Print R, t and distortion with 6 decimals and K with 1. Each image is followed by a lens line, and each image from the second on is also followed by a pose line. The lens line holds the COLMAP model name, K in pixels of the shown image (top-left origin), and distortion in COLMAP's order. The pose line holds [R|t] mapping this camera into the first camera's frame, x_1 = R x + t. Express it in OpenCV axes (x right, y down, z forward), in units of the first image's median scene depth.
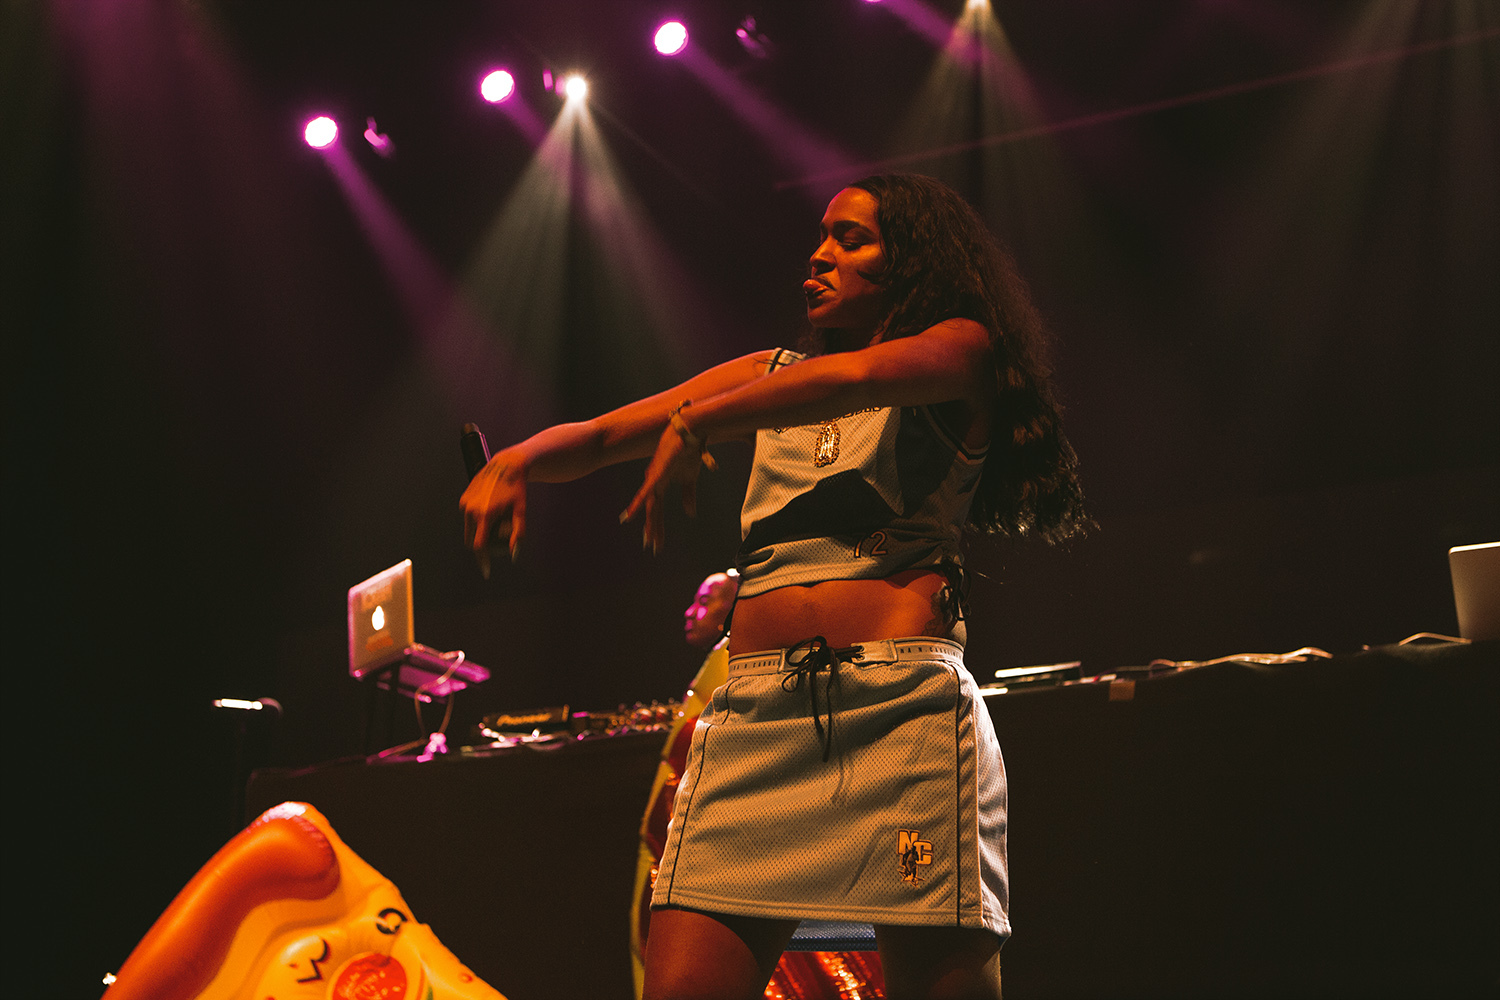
lens RADIAL K [[1876.4, 0, 756.7], [0, 1876.4, 495.5], [0, 0, 1]] dist [-0.026406, 0.000000]
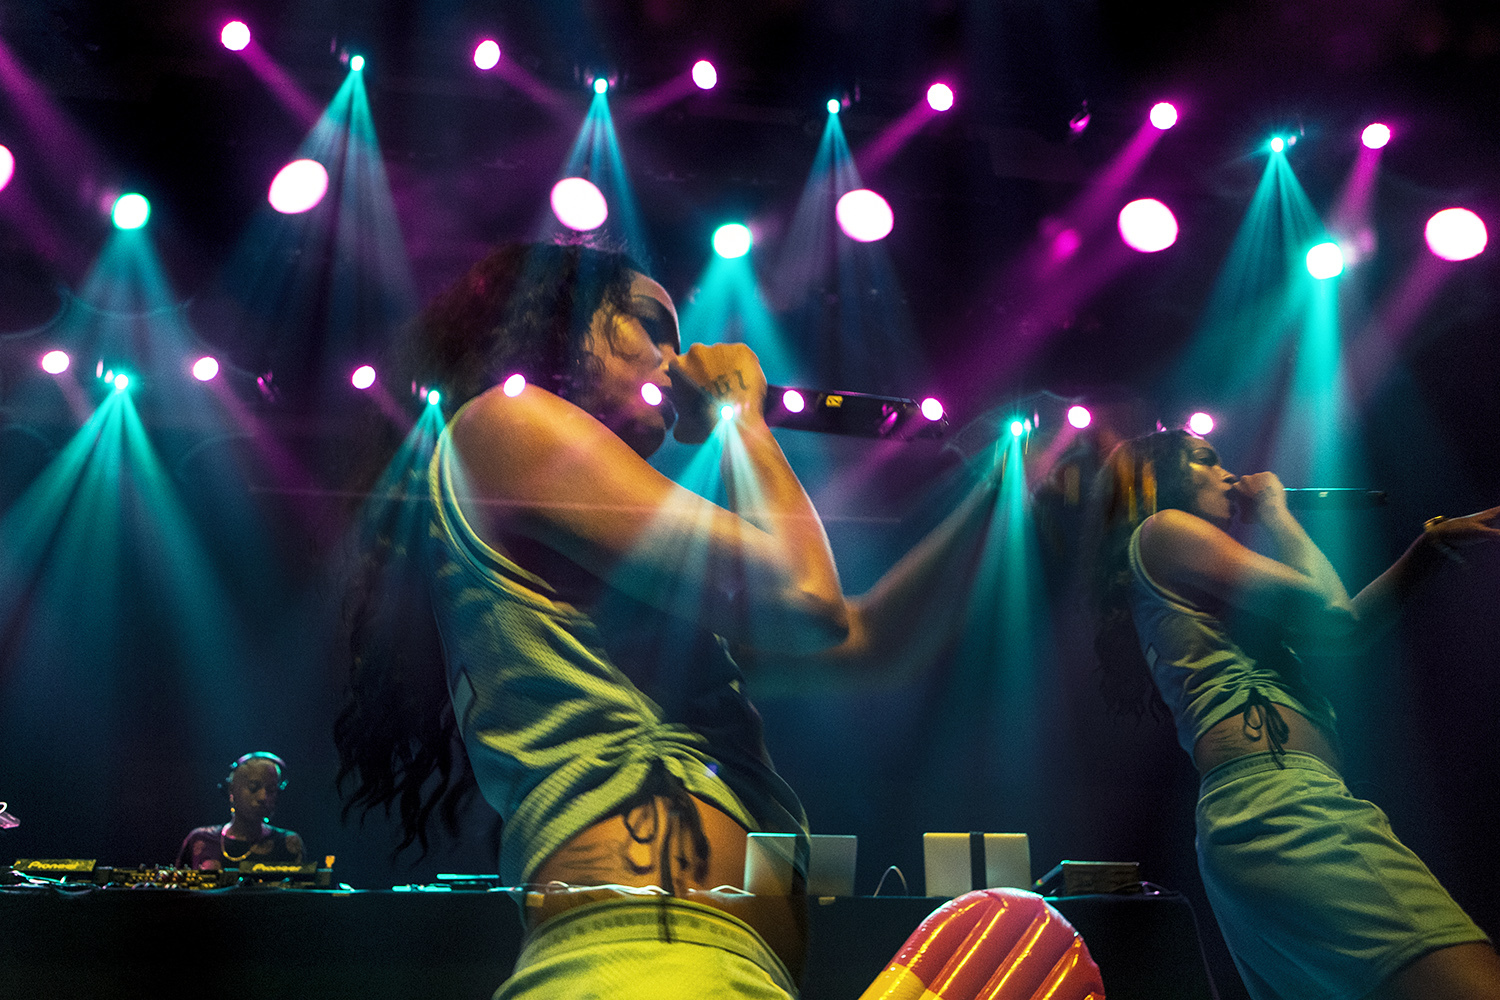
lens RADIAL K [[1245.0, 0, 763.5], [0, 1245.0, 507.5], [0, 0, 1]] dist [0.002650, 0.006013]
pose [[0.861890, 0.257136, 0.437066, -0.140915], [-0.161514, 0.956216, -0.244060, 0.021552], [-0.480686, 0.139760, 0.865683, 0.056883]]
